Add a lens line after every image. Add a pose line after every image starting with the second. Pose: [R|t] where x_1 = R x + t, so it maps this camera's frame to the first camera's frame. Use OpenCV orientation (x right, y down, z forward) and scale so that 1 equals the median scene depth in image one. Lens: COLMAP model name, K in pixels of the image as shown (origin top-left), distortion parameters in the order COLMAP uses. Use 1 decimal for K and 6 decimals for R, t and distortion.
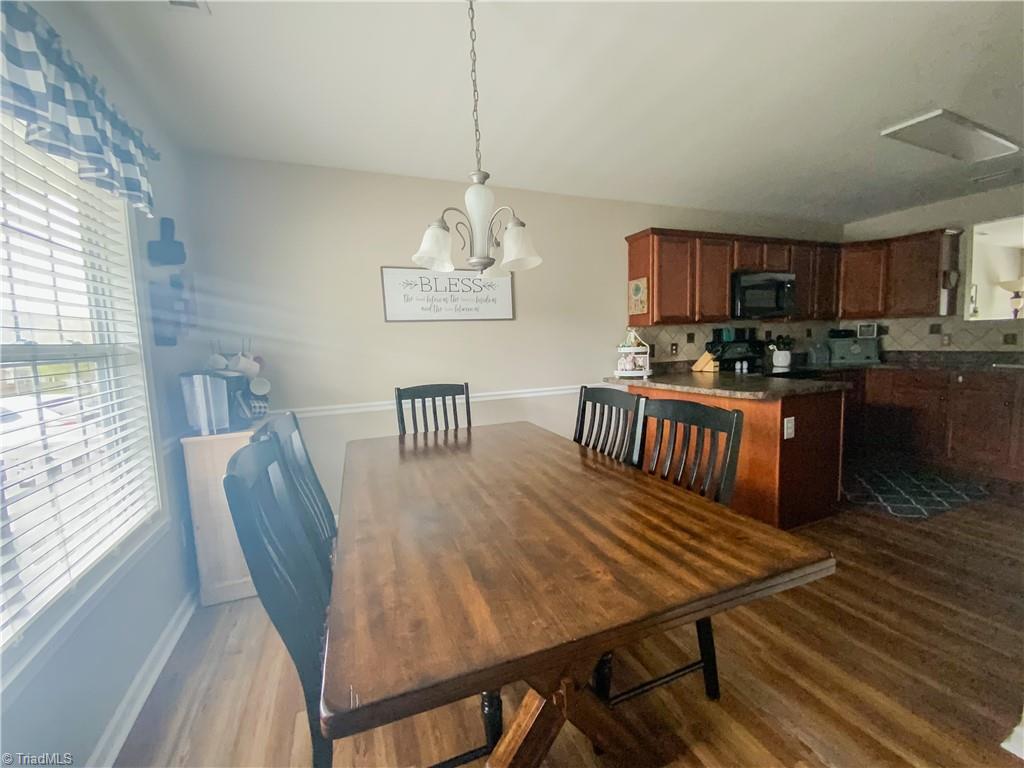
lens RADIAL K [[422.0, 0, 512.0], [0, 422.0, 384.0], [0, 0, 1]] dist [-0.000837, -0.000183]
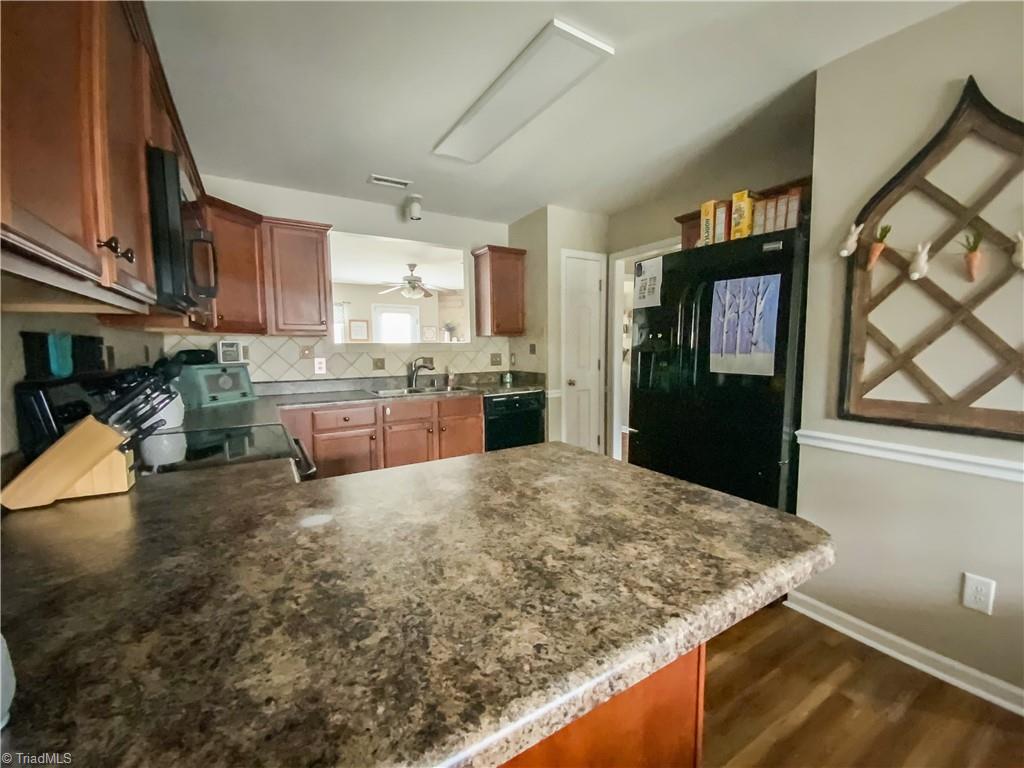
lens RADIAL K [[422.0, 0, 512.0], [0, 422.0, 384.0], [0, 0, 1]] dist [-0.000837, -0.000183]
pose [[-0.167042, -0.051096, 0.984625, 0.163605], [0.113979, 0.990960, 0.070761, -0.081767], [-0.979340, 0.124046, -0.159708, 0.745443]]
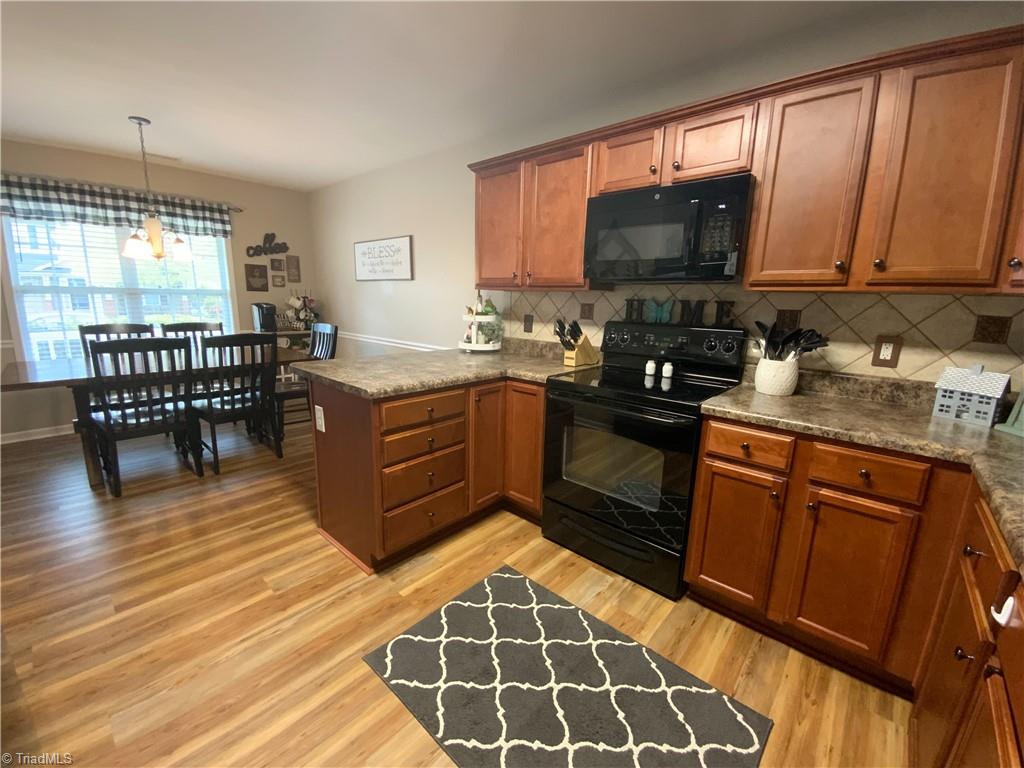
lens RADIAL K [[422.0, 0, 512.0], [0, 422.0, 384.0], [0, 0, 1]] dist [-0.000837, -0.000183]
pose [[0.432934, 0.227300, -0.872297, 0.948719], [-0.127890, 0.973386, 0.190168, -0.105405], [0.892307, 0.029228, 0.450482, 0.596540]]
